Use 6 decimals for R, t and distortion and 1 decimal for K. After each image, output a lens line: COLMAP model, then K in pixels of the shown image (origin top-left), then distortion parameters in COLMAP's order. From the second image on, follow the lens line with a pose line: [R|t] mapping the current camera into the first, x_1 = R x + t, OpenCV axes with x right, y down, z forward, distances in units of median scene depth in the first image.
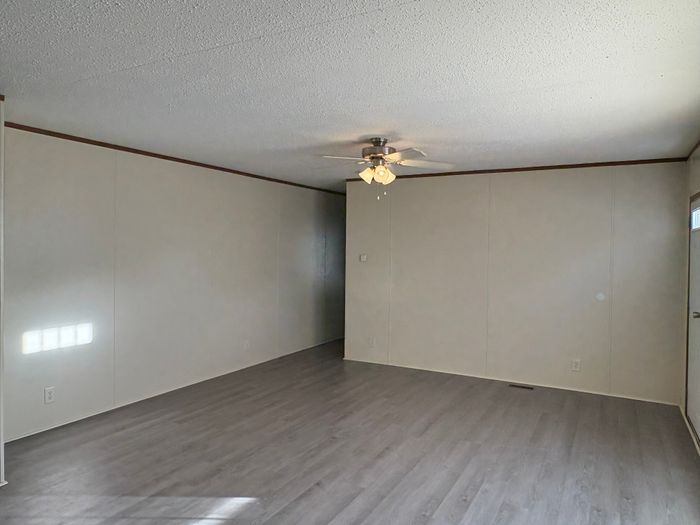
lens RADIAL K [[491.9, 0, 347.3], [0, 491.9, 257.4], [0, 0, 1]] dist [0.002307, 0.001219]
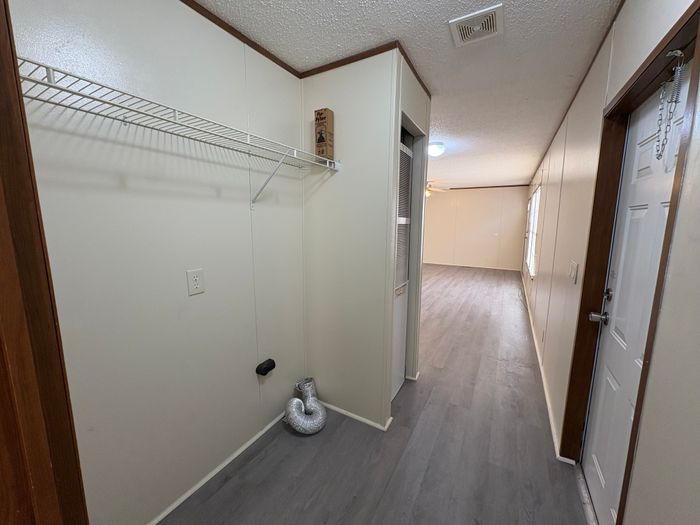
lens RADIAL K [[279.8, 0, 350.0], [0, 279.8, 262.5], [0, 0, 1]] dist [-0.000660, -0.000030]
pose [[0.999748, -0.012359, -0.018743, -0.396282], [0.014688, 0.991441, 0.129727, 0.024707], [0.016979, -0.129969, 0.991373, -0.838978]]
